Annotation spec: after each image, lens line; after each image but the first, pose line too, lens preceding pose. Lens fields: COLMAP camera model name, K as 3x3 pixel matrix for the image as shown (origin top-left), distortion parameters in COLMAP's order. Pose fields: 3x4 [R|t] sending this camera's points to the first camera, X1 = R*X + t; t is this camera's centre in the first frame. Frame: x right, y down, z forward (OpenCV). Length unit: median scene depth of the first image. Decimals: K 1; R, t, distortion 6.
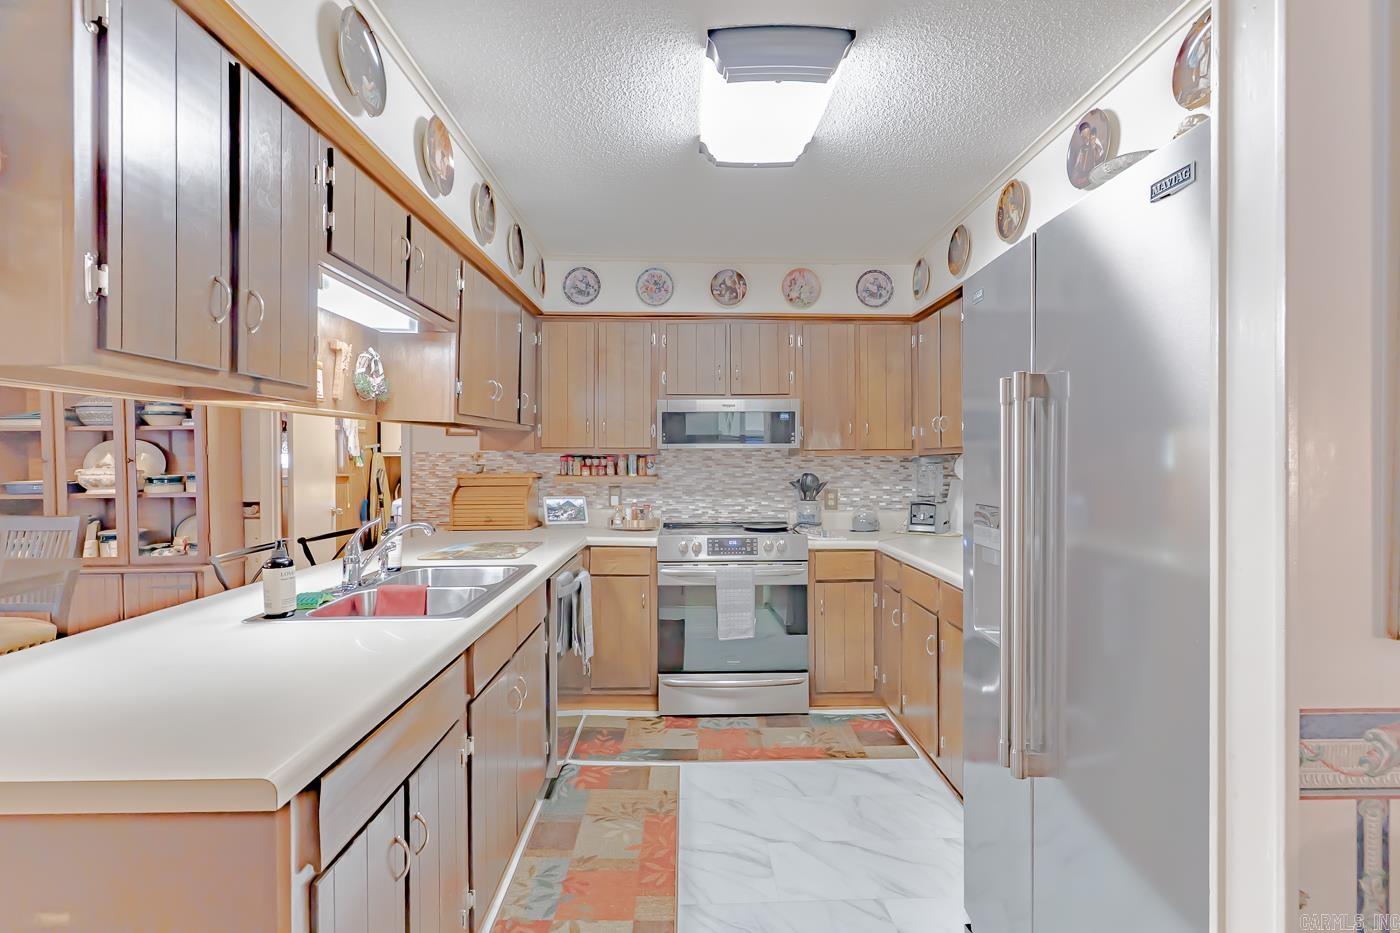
lens RADIAL K [[670.6, 0, 700.0], [0, 670.6, 466.5], [0, 0, 1]] dist [-0.000120, 0.000042]
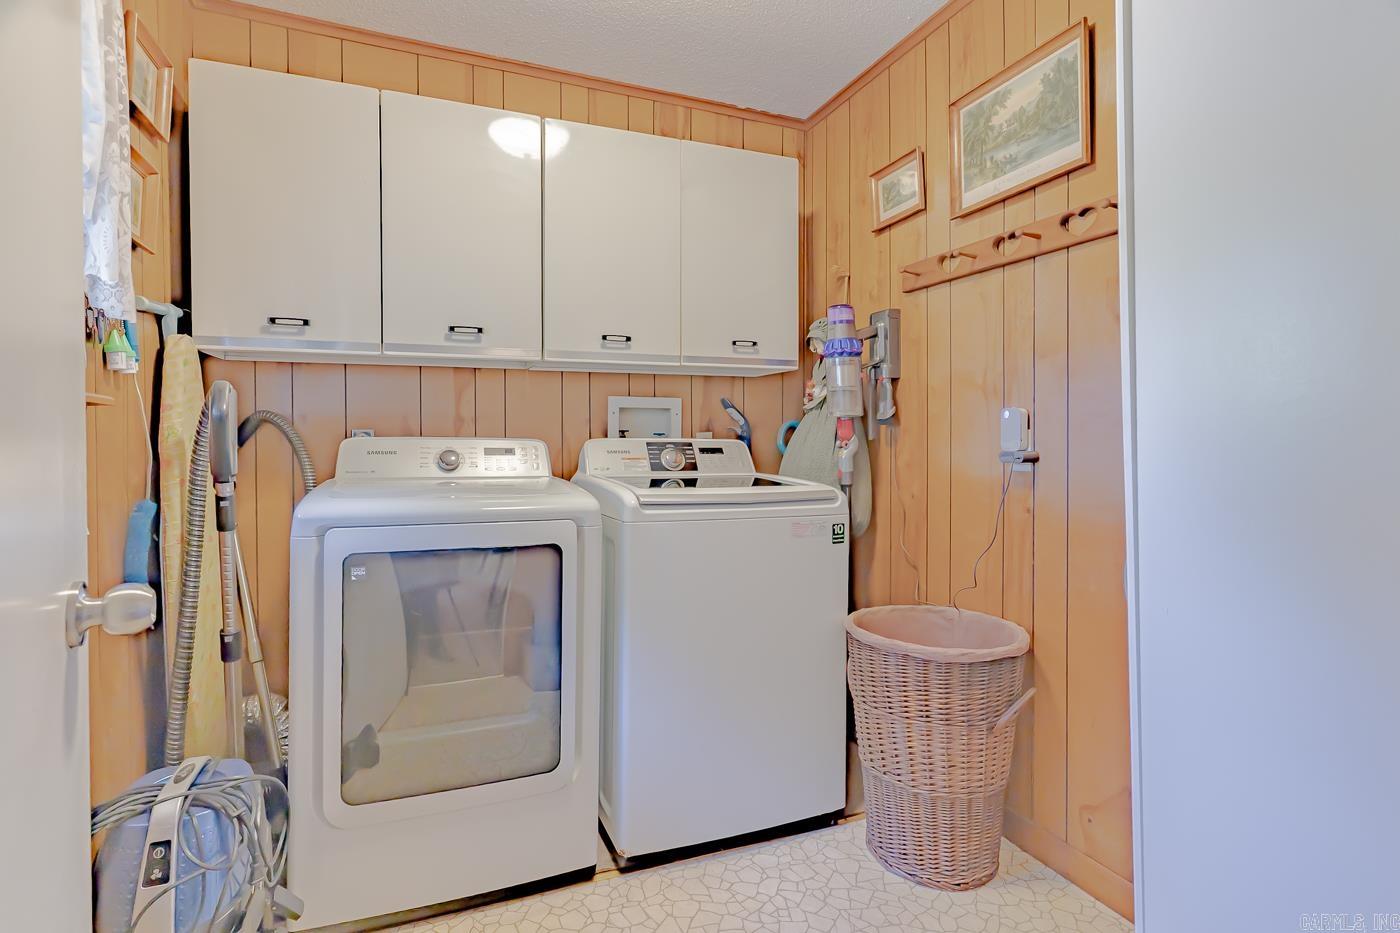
lens RADIAL K [[665.1, 0, 695.1], [0, 665.1, 437.1], [0, 0, 1]] dist [0.001472, 0.000186]
pose [[0.928898, 0.002564, 0.370326, -0.589385], [0.001207, 0.999950, -0.009950, 0.039712], [-0.370333, 0.009689, 0.928848, 1.012455]]
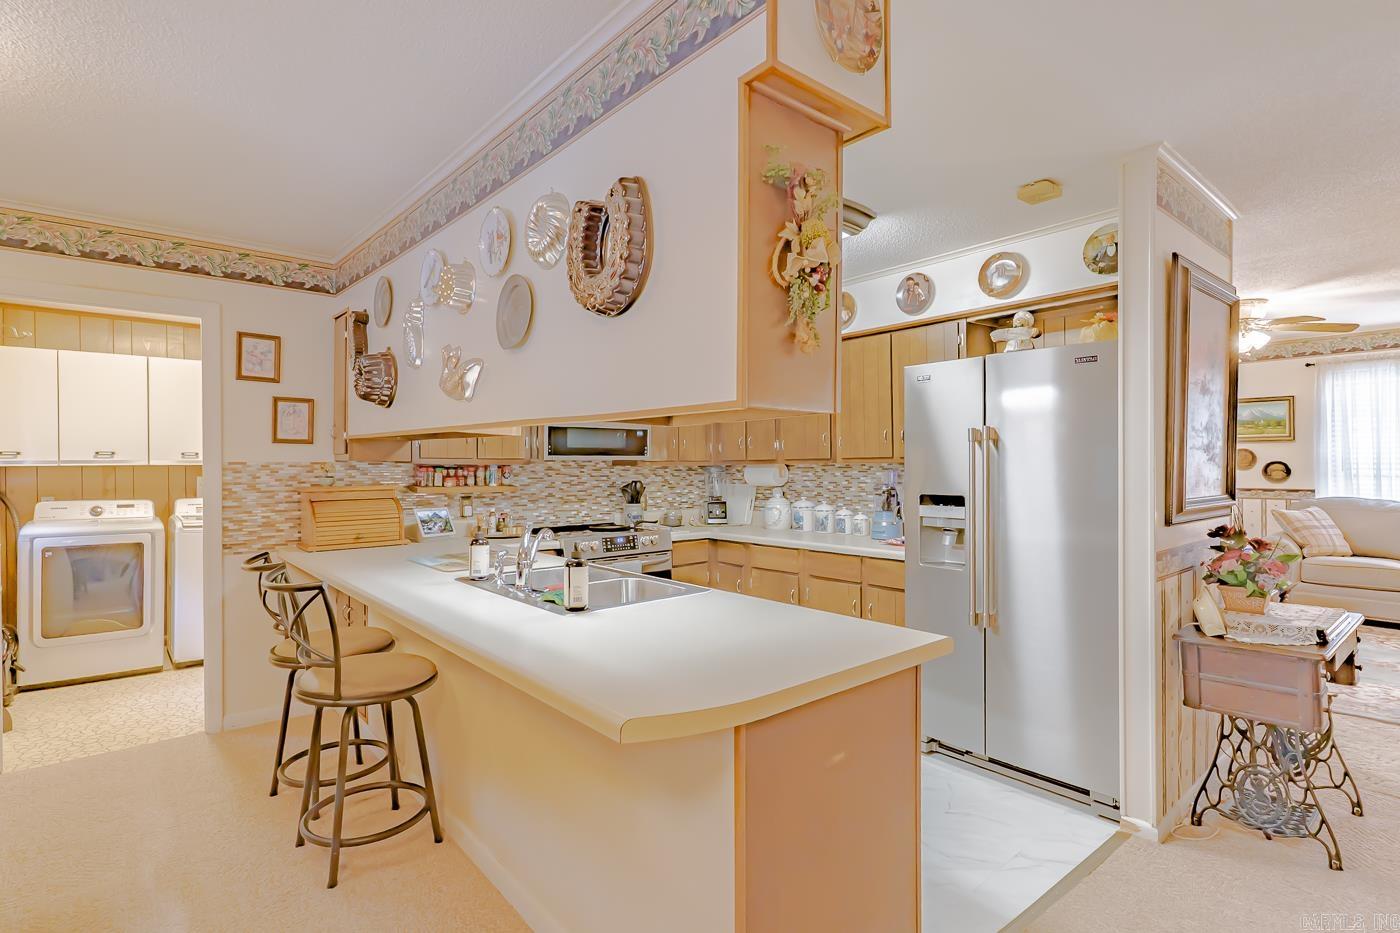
lens RADIAL K [[686.9, 0, 700.0], [0, 686.9, 466.5], [0, 0, 1]] dist [0.000878, 0.000271]
pose [[0.769553, -0.001609, 0.638581, -0.531589], [0.009948, 0.999906, -0.009468, -0.002365], [-0.638506, 0.013639, 0.769496, -0.014960]]
